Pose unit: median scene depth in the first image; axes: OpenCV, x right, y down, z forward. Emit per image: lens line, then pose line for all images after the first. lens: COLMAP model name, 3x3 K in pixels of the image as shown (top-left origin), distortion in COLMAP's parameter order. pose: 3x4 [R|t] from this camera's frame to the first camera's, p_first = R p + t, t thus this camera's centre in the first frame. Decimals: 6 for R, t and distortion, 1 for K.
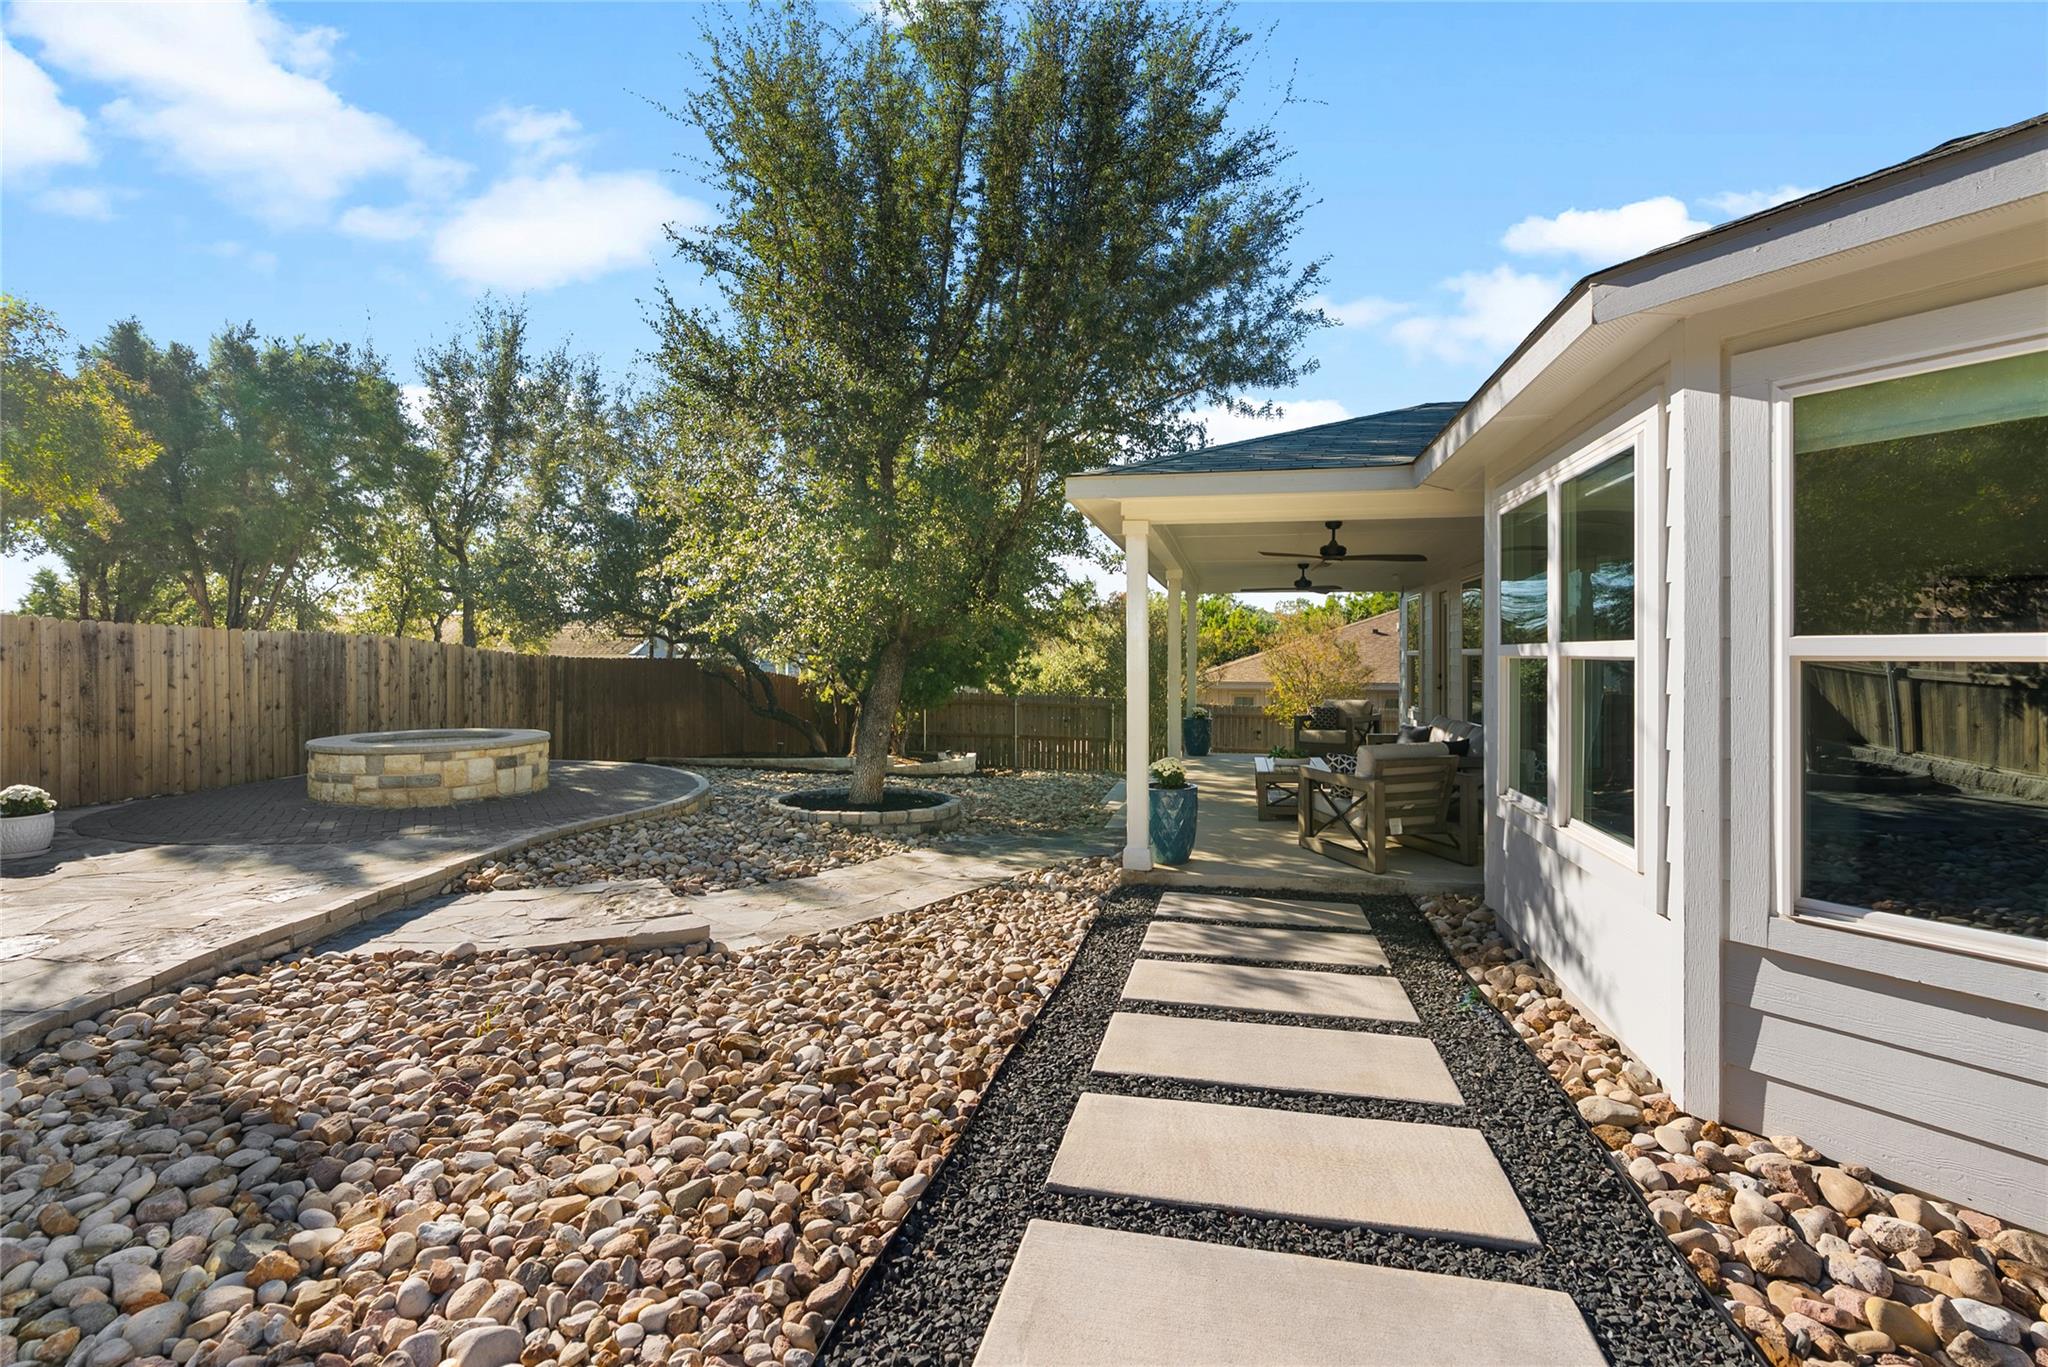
lens RADIAL K [[927.9, 0, 1024.4], [0, 927.9, 656.8], [0, 0, 1]] dist [-0.002243, -0.000358]
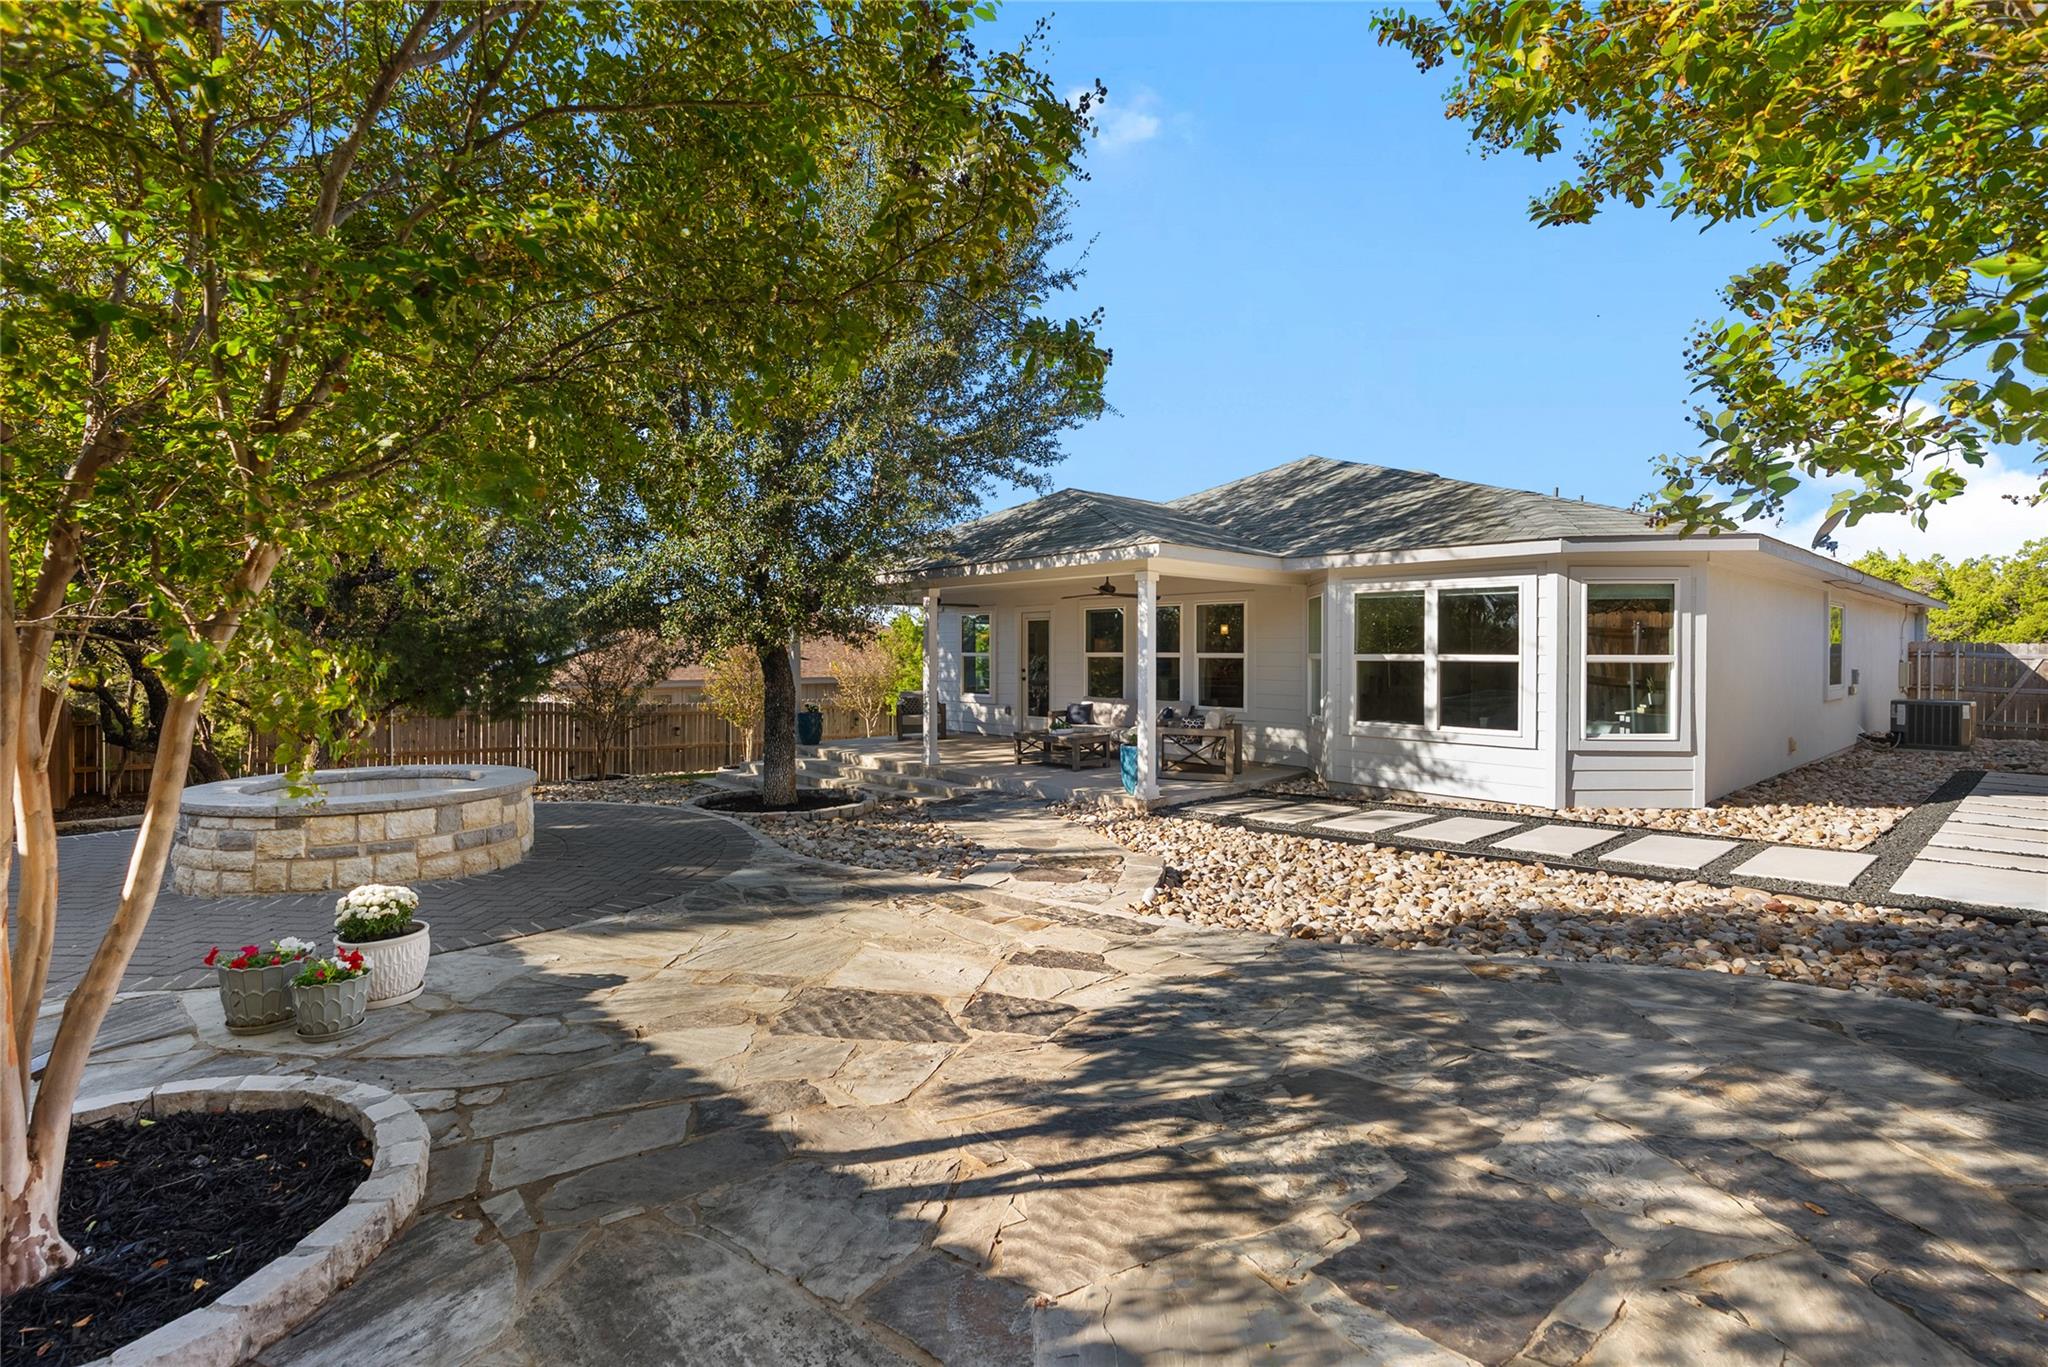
lens RADIAL K [[927.9, 0, 1024.4], [0, 927.9, 656.8], [0, 0, 1]] dist [-0.002243, -0.000358]
pose [[0.584990, -0.006437, 0.811015, -1.017720], [-0.000699, 0.999964, 0.008440, -0.013571], [-0.811040, -0.005504, 0.584964, 0.229430]]
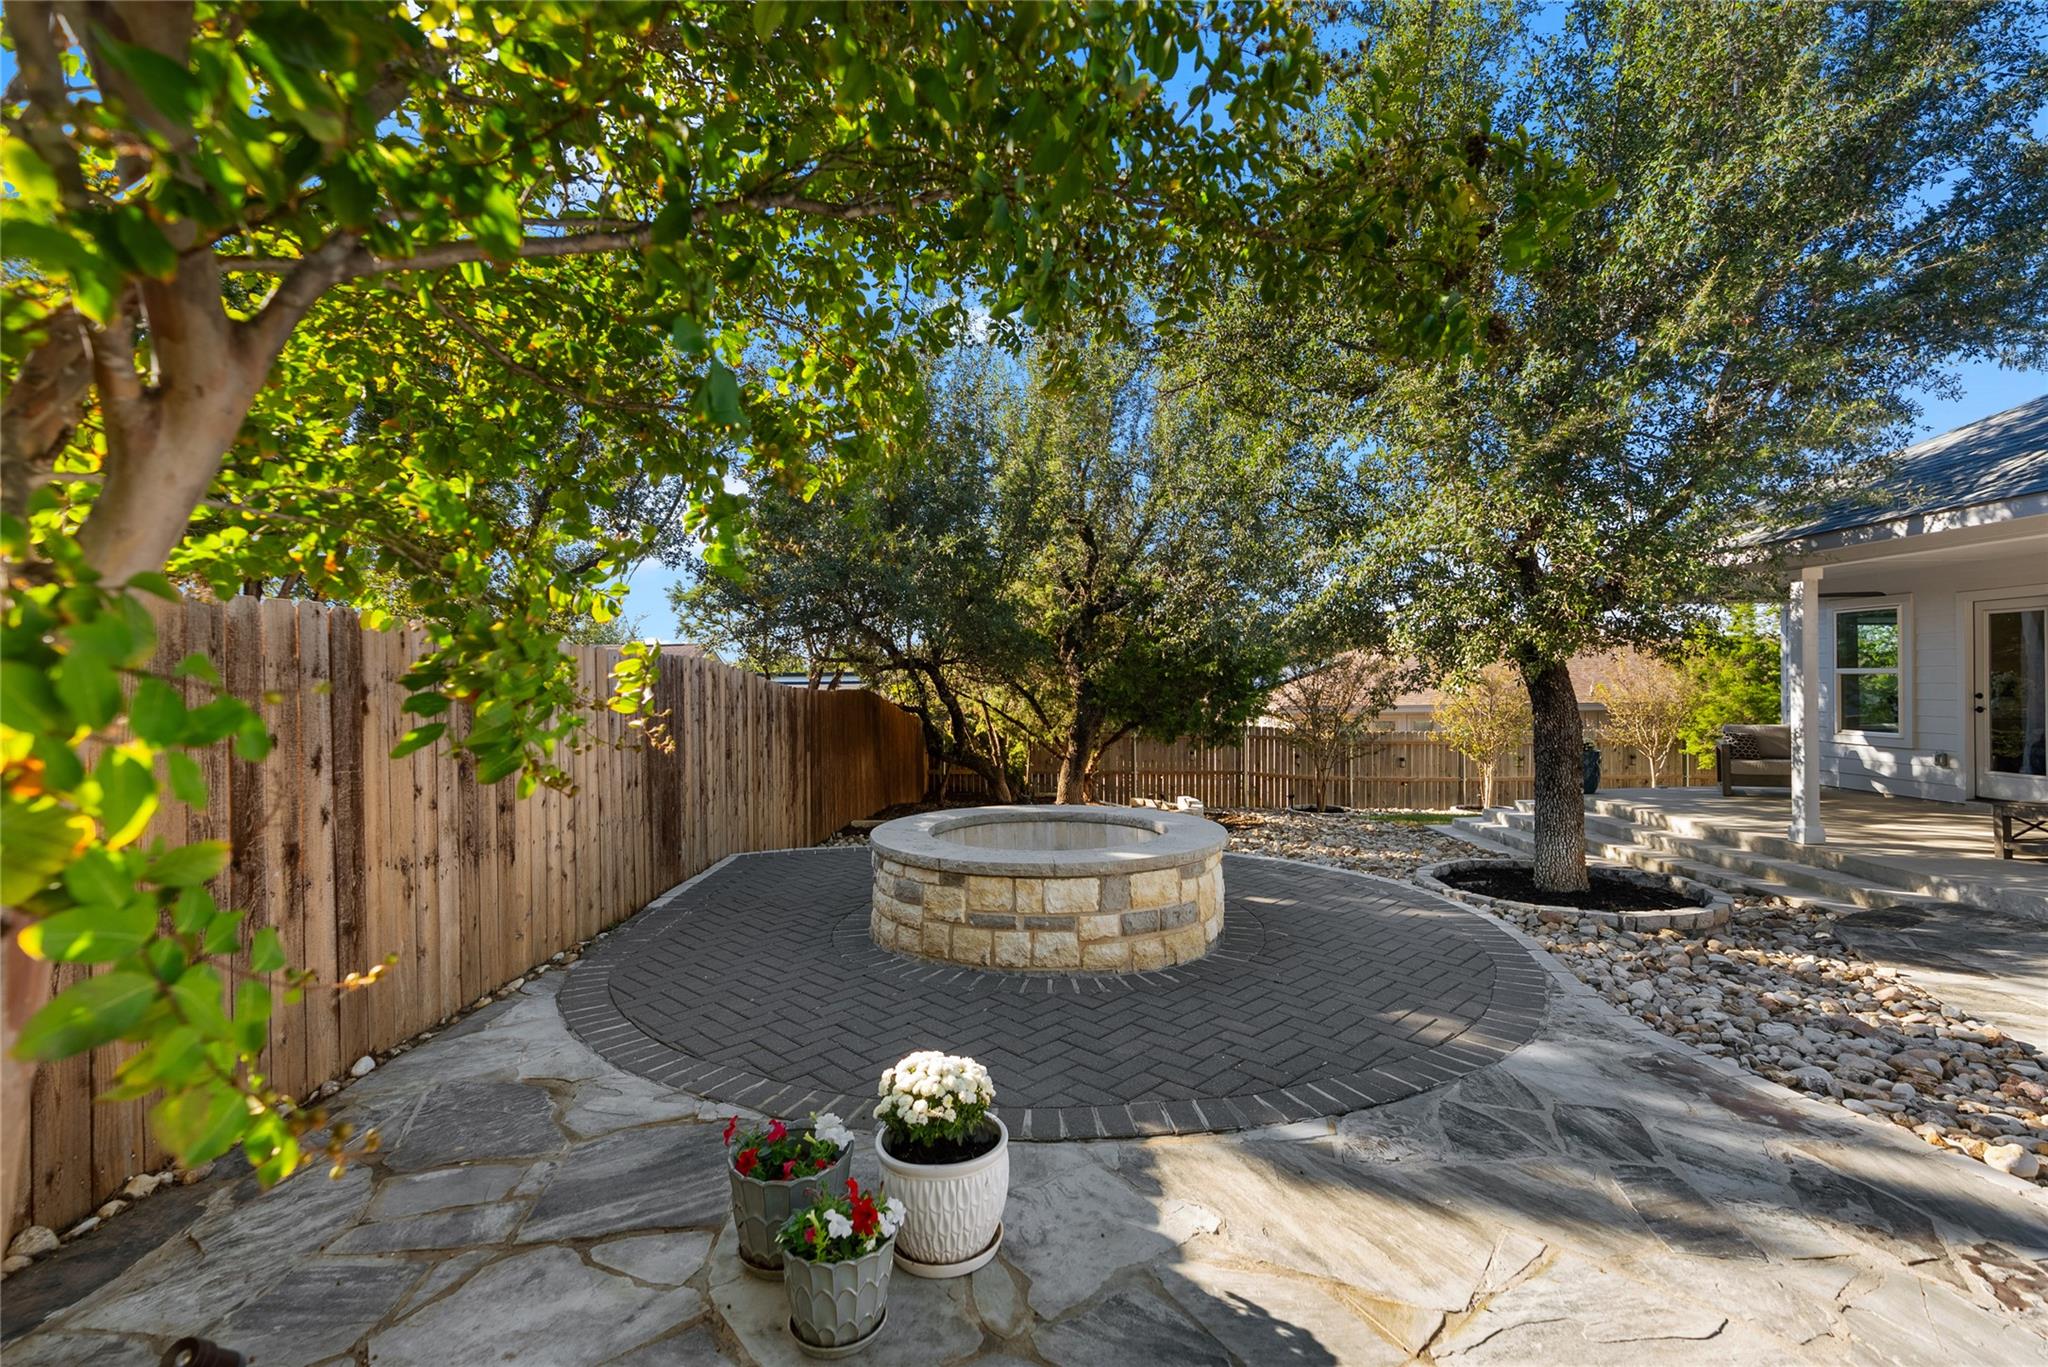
lens RADIAL K [[947.1, 0, 1024.0], [0, 947.1, 683.5], [0, 0, 1]] dist [-0.001736, -0.000046]
pose [[0.977739, -0.014562, 0.209320, -0.865571], [0.013278, 0.999883, 0.007537, -0.009832], [-0.209406, -0.004590, 0.977818, 0.474811]]
